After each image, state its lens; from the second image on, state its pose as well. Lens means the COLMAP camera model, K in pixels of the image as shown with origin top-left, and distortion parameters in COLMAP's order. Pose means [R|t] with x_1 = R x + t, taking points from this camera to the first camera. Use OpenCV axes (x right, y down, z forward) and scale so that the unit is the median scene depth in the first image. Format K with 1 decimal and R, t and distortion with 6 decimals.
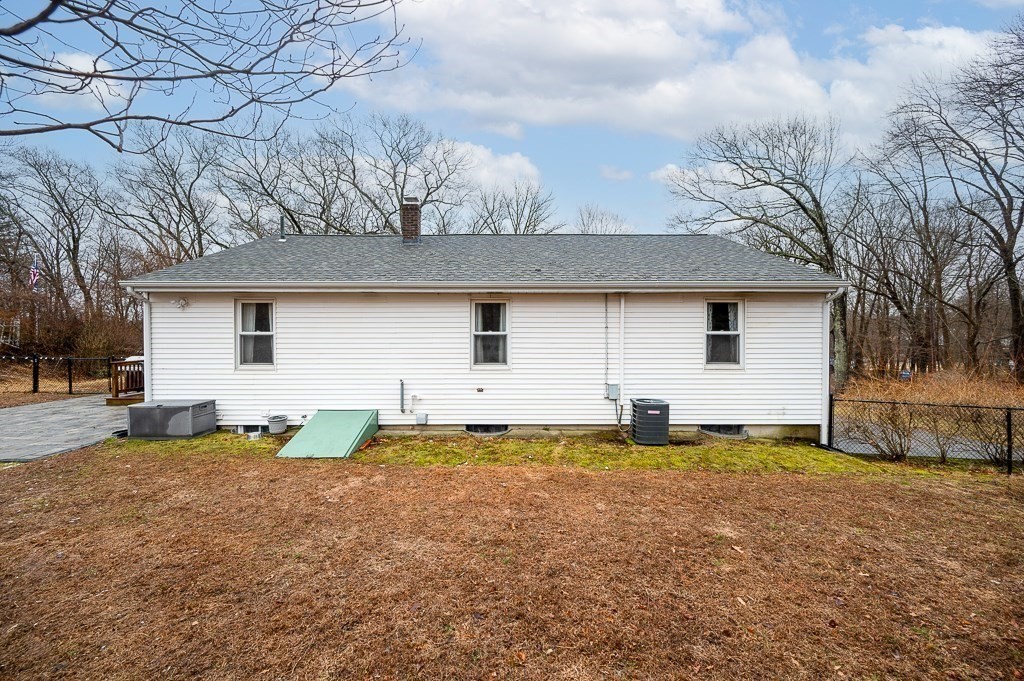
lens RADIAL K [[423.5, 0, 512.0], [0, 423.5, 338.2], [0, 0, 1]] dist [-0.000091, -0.000098]
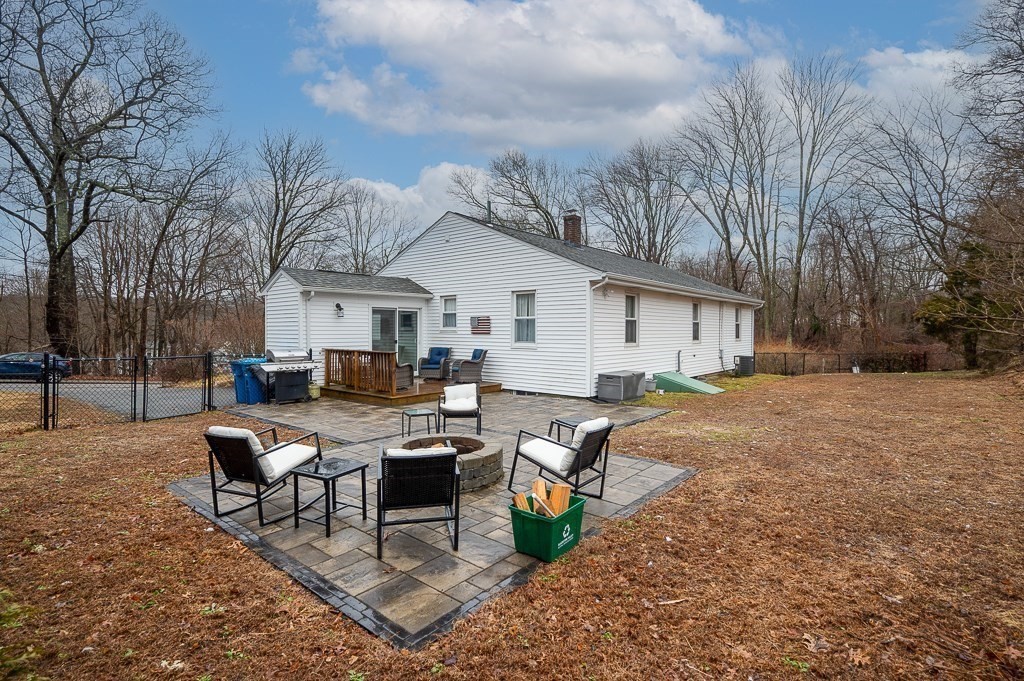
lens RADIAL K [[493.3, 0, 510.4], [0, 493.3, 337.6], [0, 0, 1]] dist [-0.000506, -0.000433]
pose [[0.642755, -0.008060, 0.766029, -2.009928], [-0.009705, 0.999779, 0.018663, 0.022042], [-0.766010, -0.019430, 0.642535, 0.303226]]
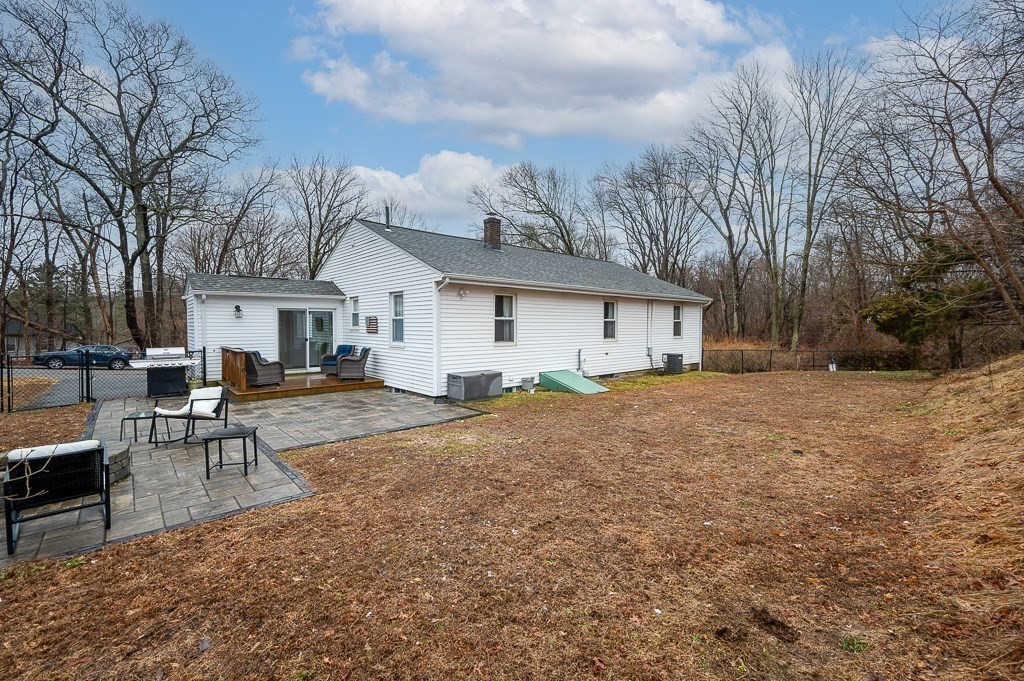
lens RADIAL K [[432.8, 0, 512.8], [0, 432.8, 341.3], [0, 0, 1]] dist [-0.001857, -0.000190]
pose [[0.738399, -0.022775, 0.673979, -1.495601], [-0.008348, 0.999044, 0.042905, 0.002247], [-0.674312, -0.037307, 0.737504, -0.016090]]
